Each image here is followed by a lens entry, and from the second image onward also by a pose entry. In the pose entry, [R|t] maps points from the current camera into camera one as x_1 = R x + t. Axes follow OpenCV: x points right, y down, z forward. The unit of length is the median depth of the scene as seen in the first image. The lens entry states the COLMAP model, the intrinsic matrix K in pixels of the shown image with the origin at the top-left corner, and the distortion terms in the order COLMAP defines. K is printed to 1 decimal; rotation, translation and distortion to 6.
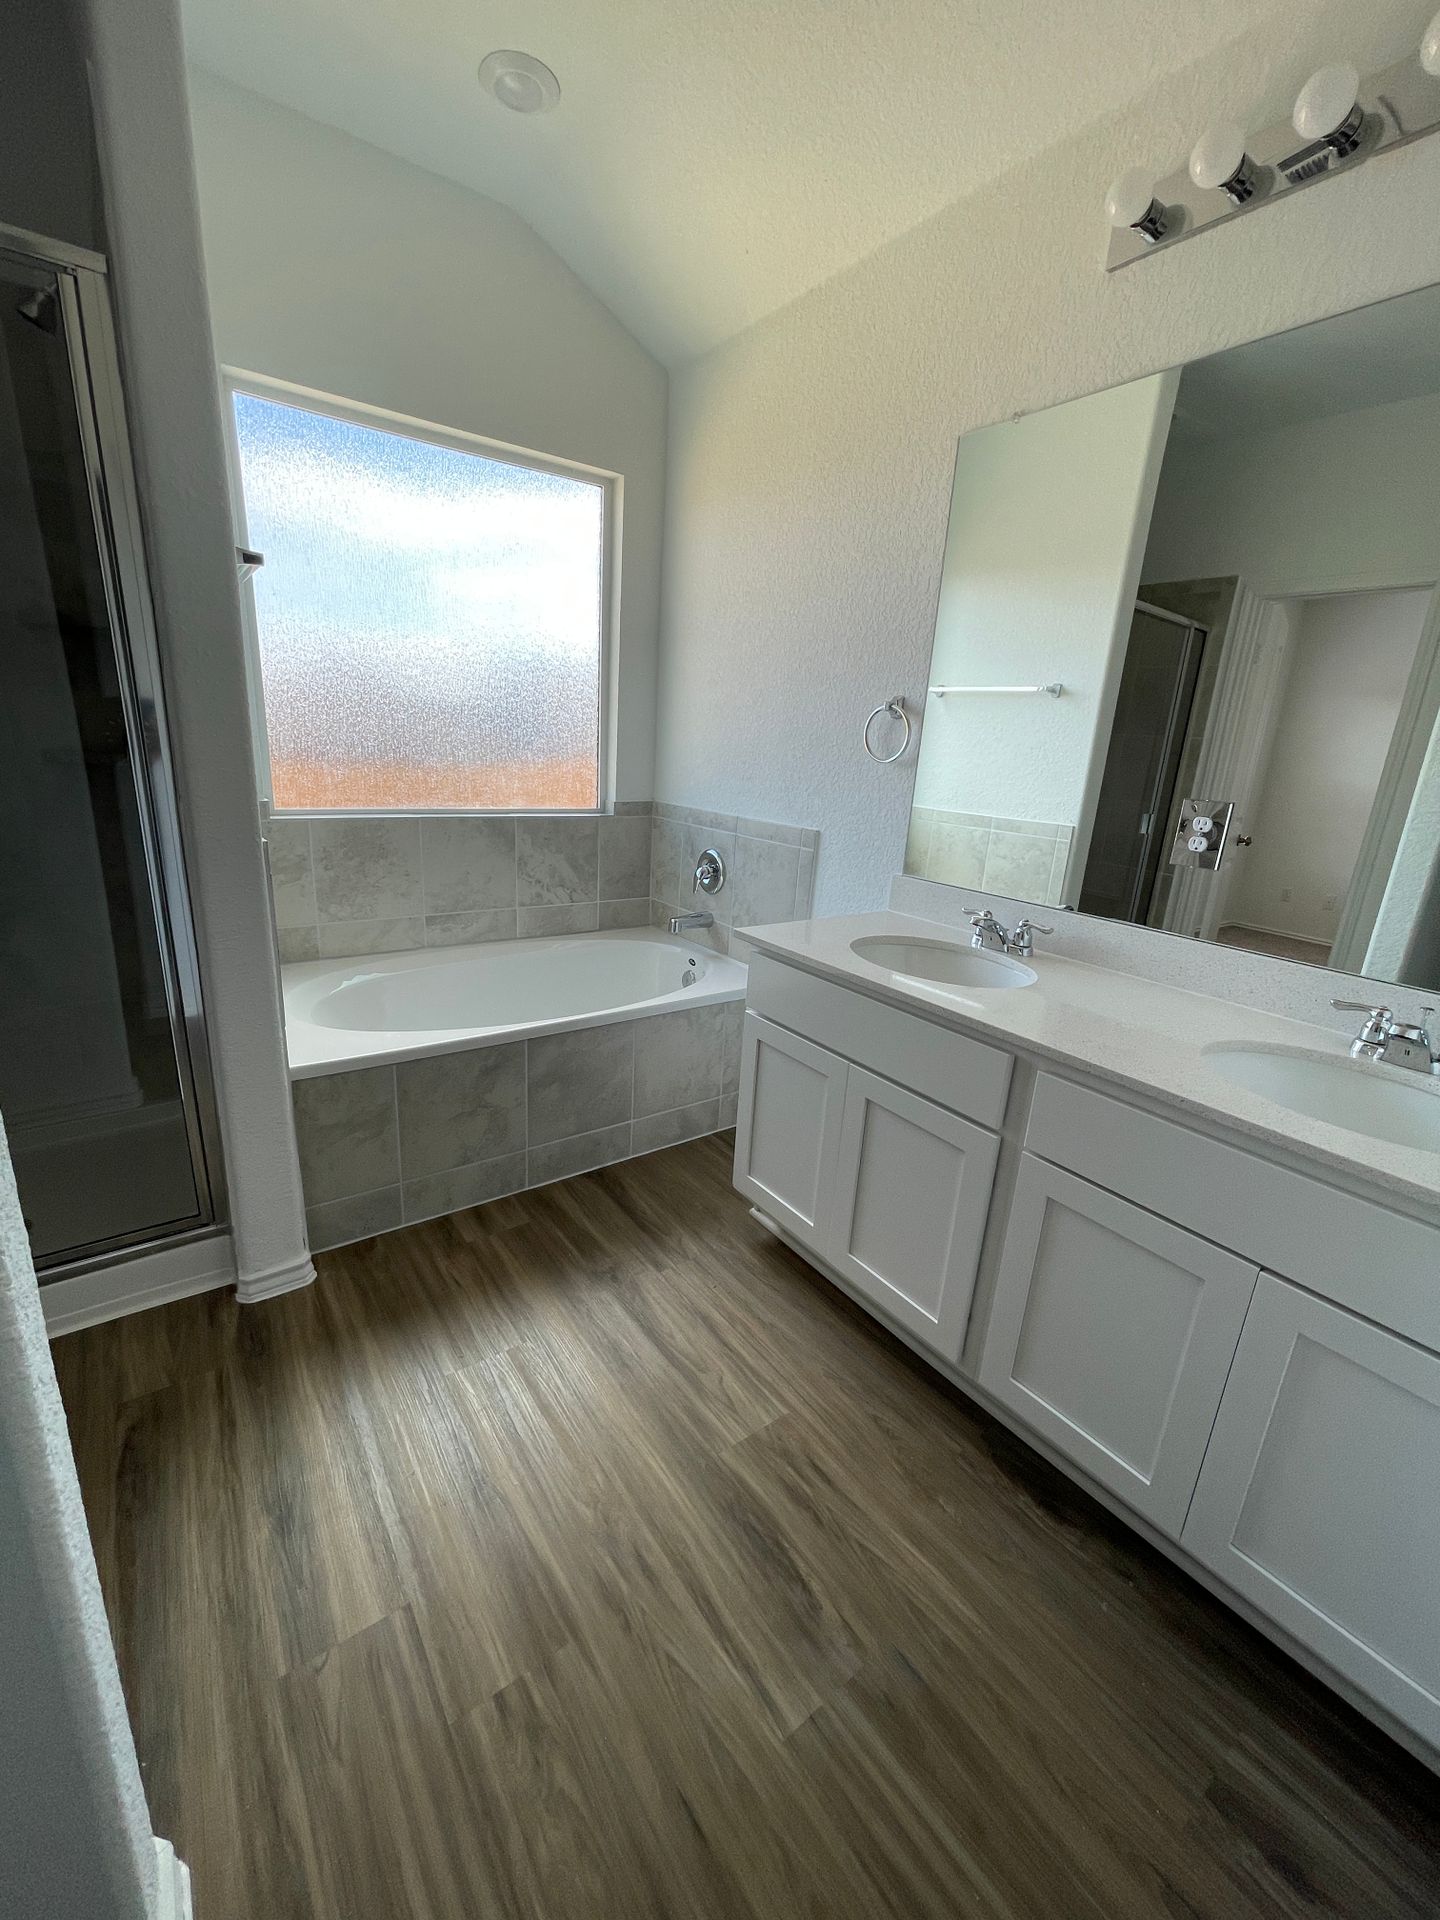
lens RADIAL K [[770.8, 0, 722.9], [0, 770.8, 958.0], [0, 0, 1]] dist [-0.007251, 0.000184]
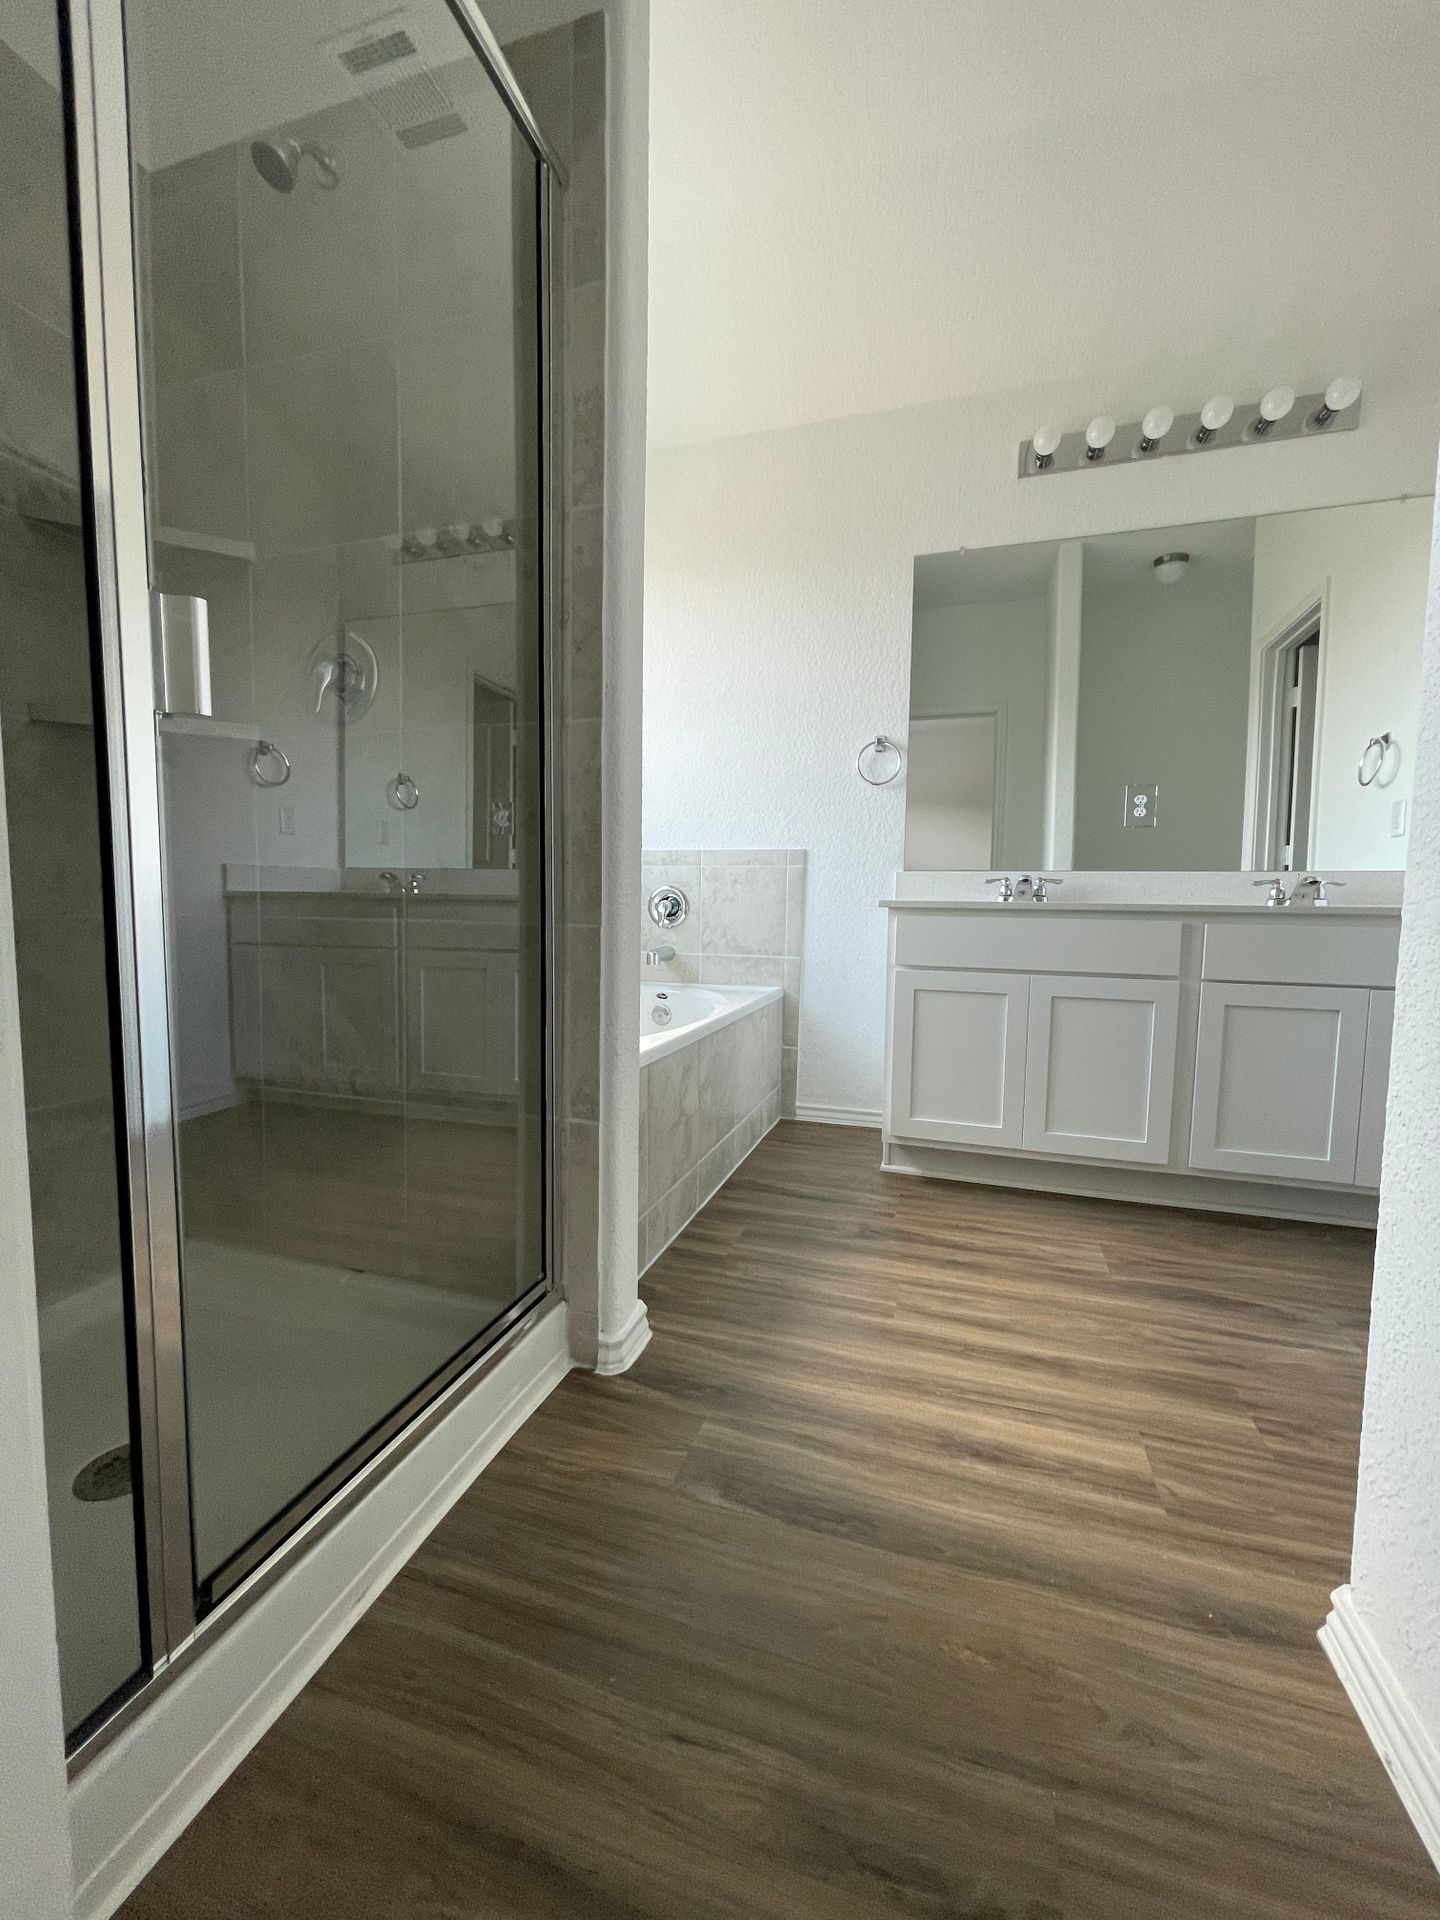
lens RADIAL K [[770.8, 0, 726.4], [0, 770.8, 957.9], [0, 0, 1]] dist [-0.007251, 0.000184]
pose [[0.801817, -0.087117, 0.591185, -0.884337], [0.194954, 0.973322, -0.120984, 0.147650], [-0.564874, 0.212261, 0.797410, 0.221647]]
